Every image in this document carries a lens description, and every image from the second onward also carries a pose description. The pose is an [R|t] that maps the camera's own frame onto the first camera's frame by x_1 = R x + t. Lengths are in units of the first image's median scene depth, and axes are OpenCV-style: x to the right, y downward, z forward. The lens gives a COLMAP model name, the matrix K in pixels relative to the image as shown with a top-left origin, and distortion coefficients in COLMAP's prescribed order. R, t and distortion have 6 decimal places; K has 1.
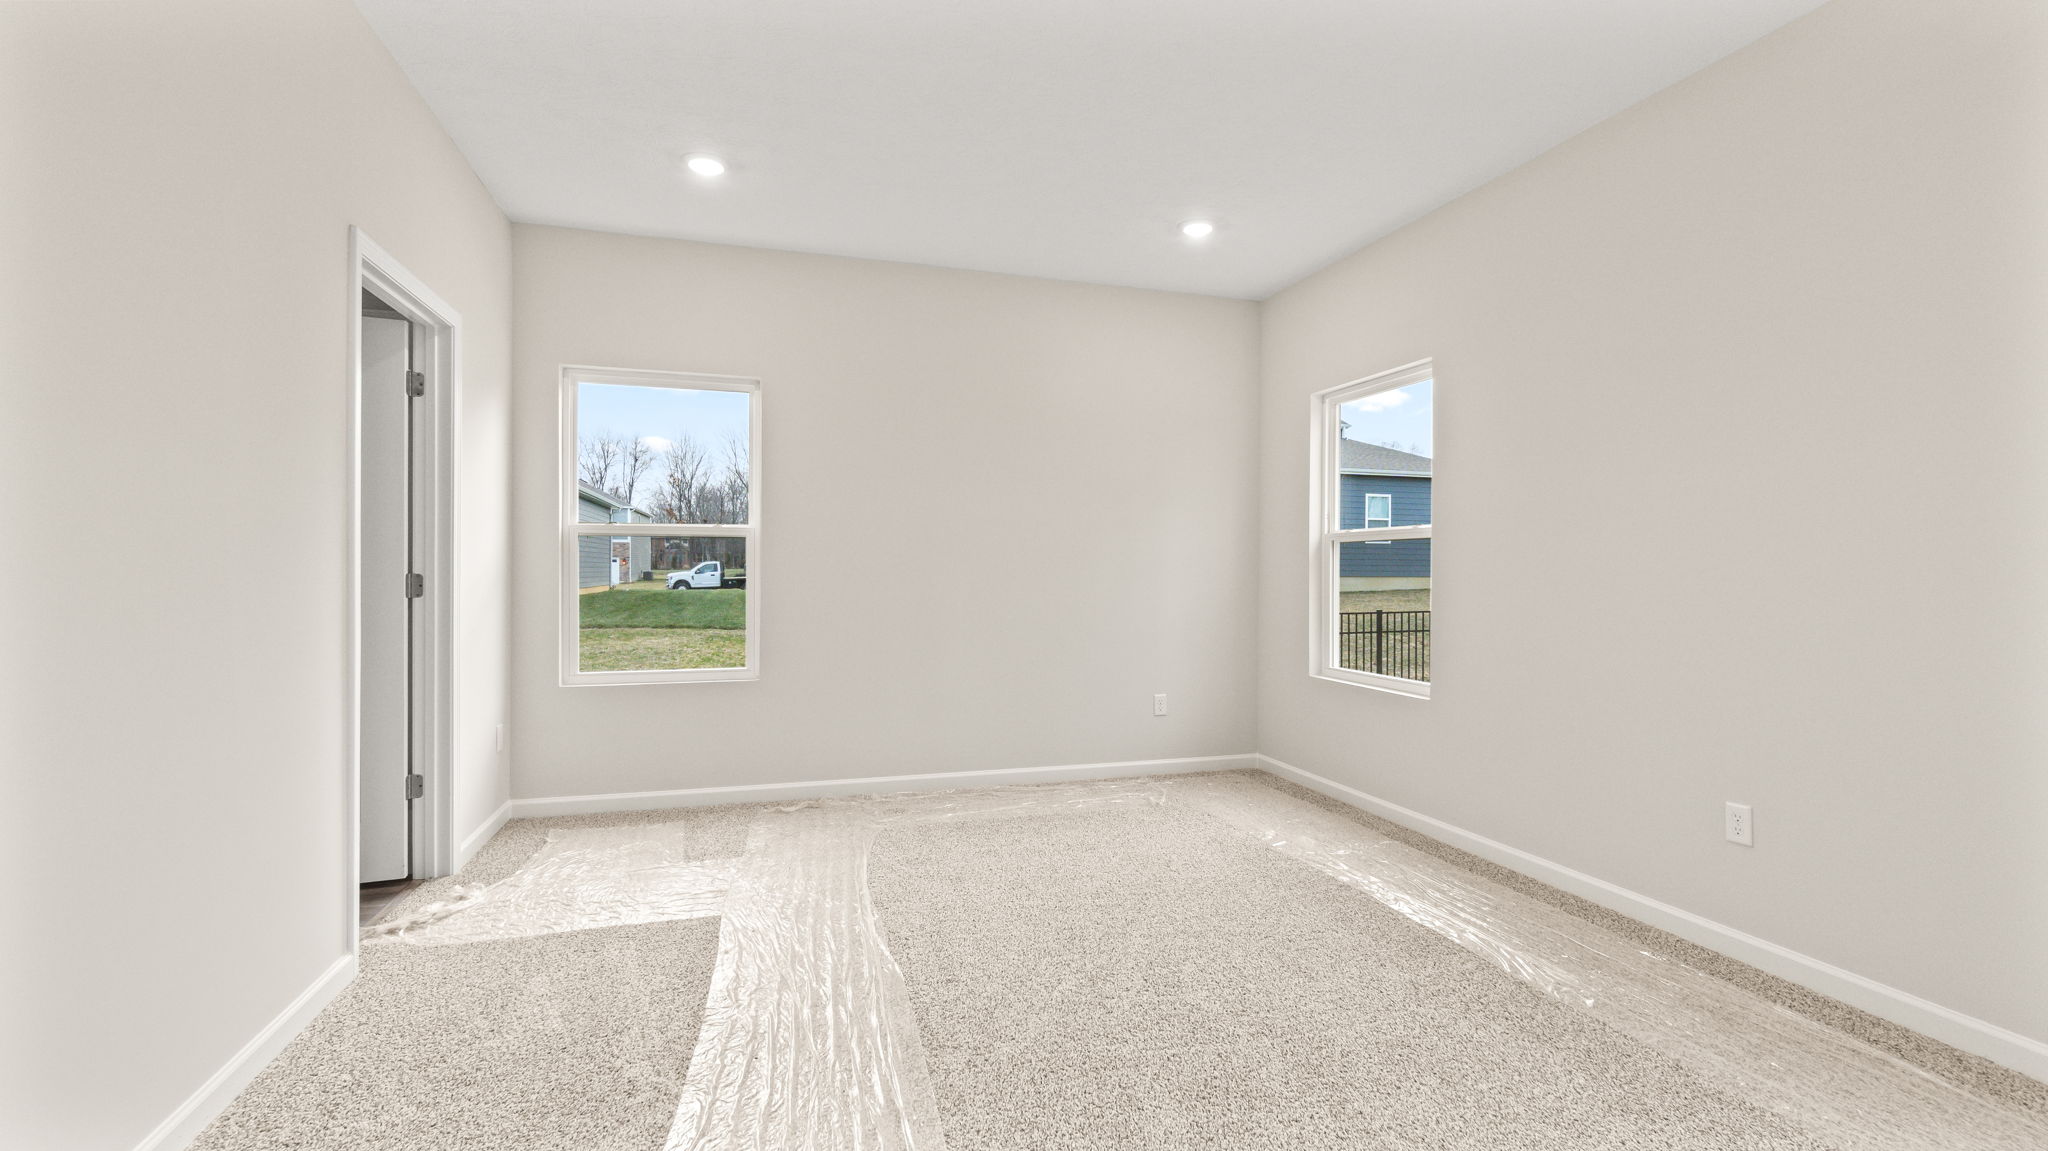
lens RADIAL K [[895.6, 0, 1025.8], [0, 895.6, 575.5], [0, 0, 1]] dist [-0.002895, -0.000406]
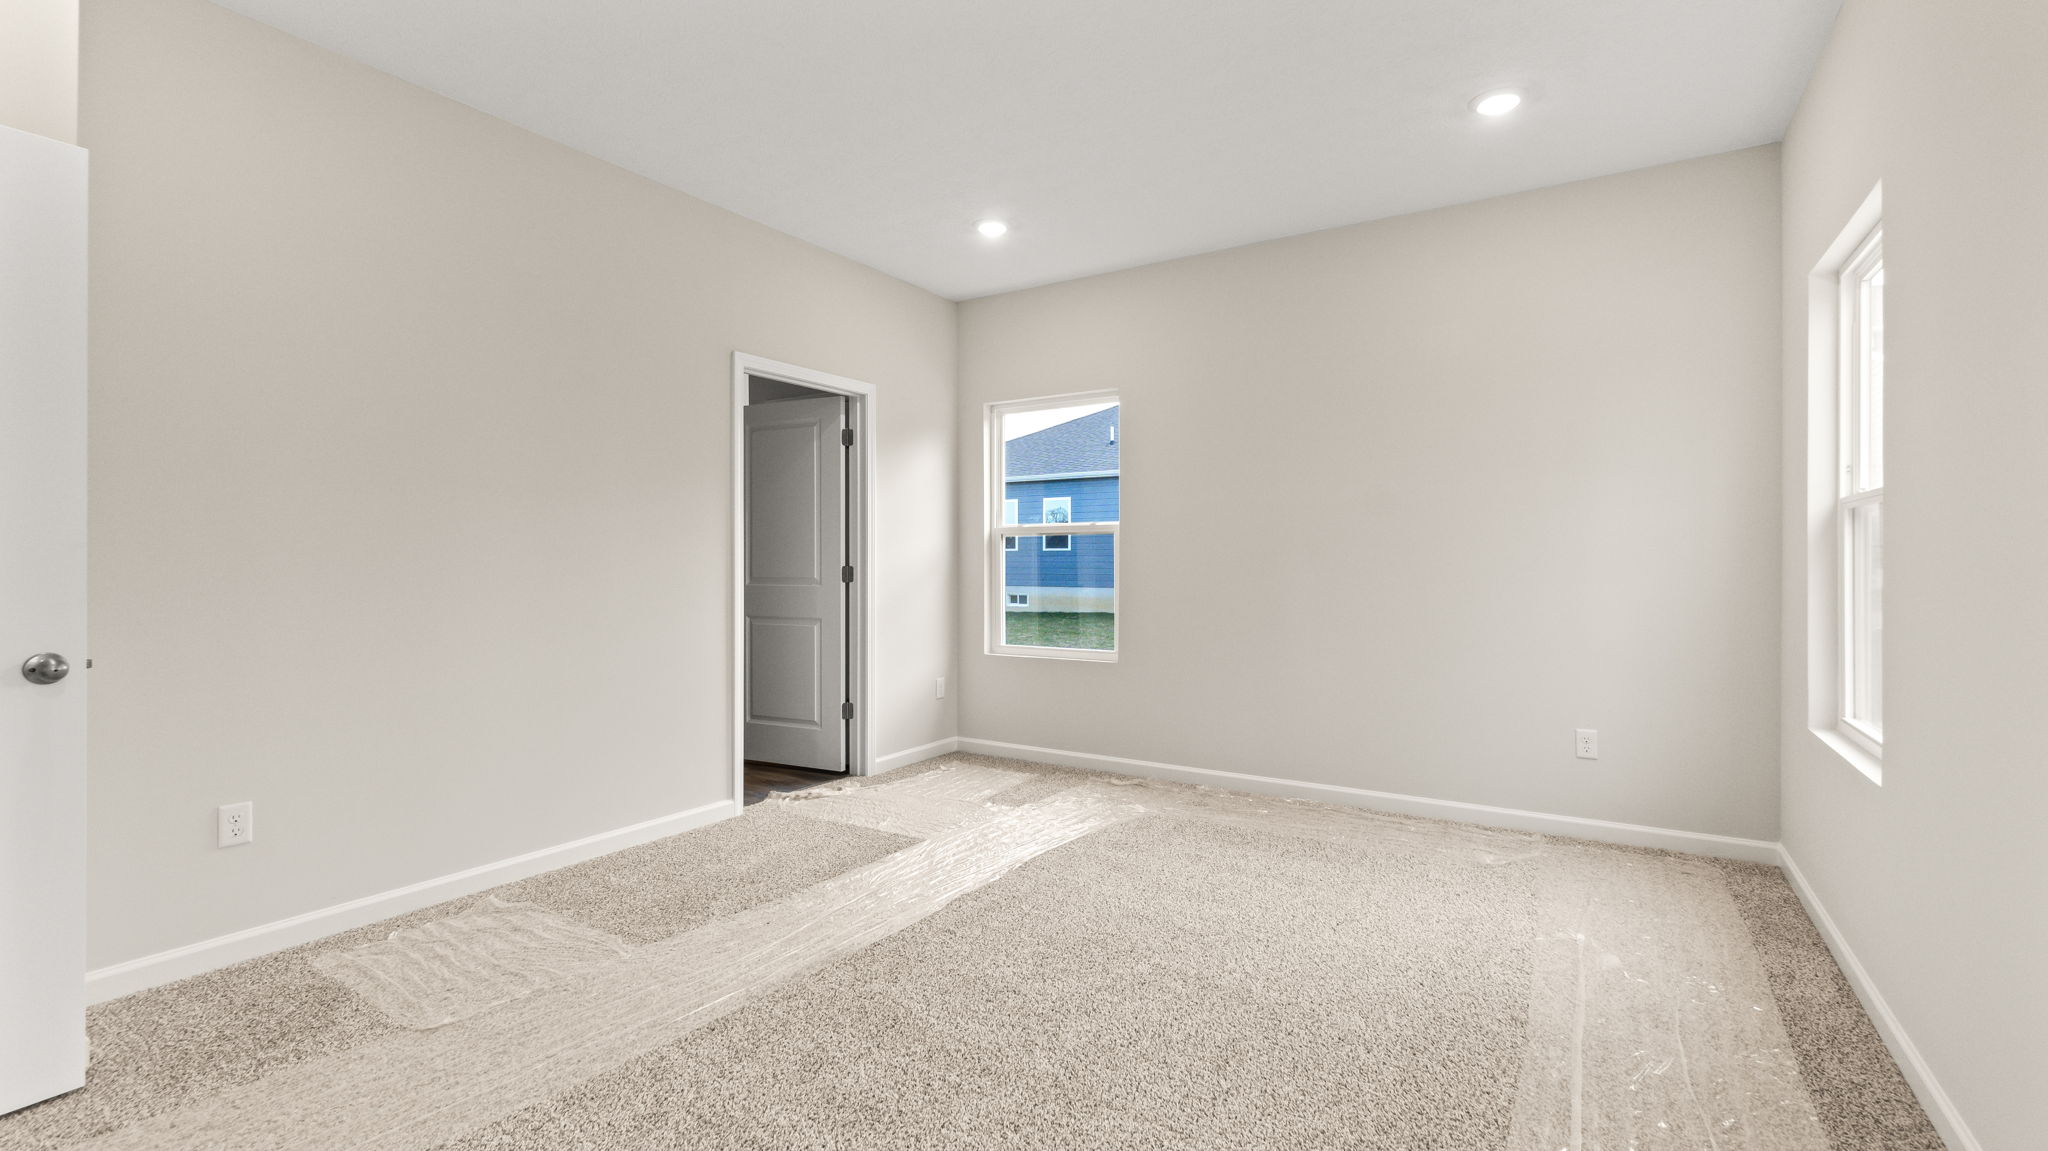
lens RADIAL K [[895.6, 0, 1018.7], [0, 895.6, 565.3], [0, 0, 1]] dist [-0.002895, -0.000406]
pose [[0.654715, 0.004505, -0.755863, 0.620511], [-0.001445, 0.999988, 0.004709, -0.010826], [0.755875, -0.001991, 0.654713, 0.247777]]
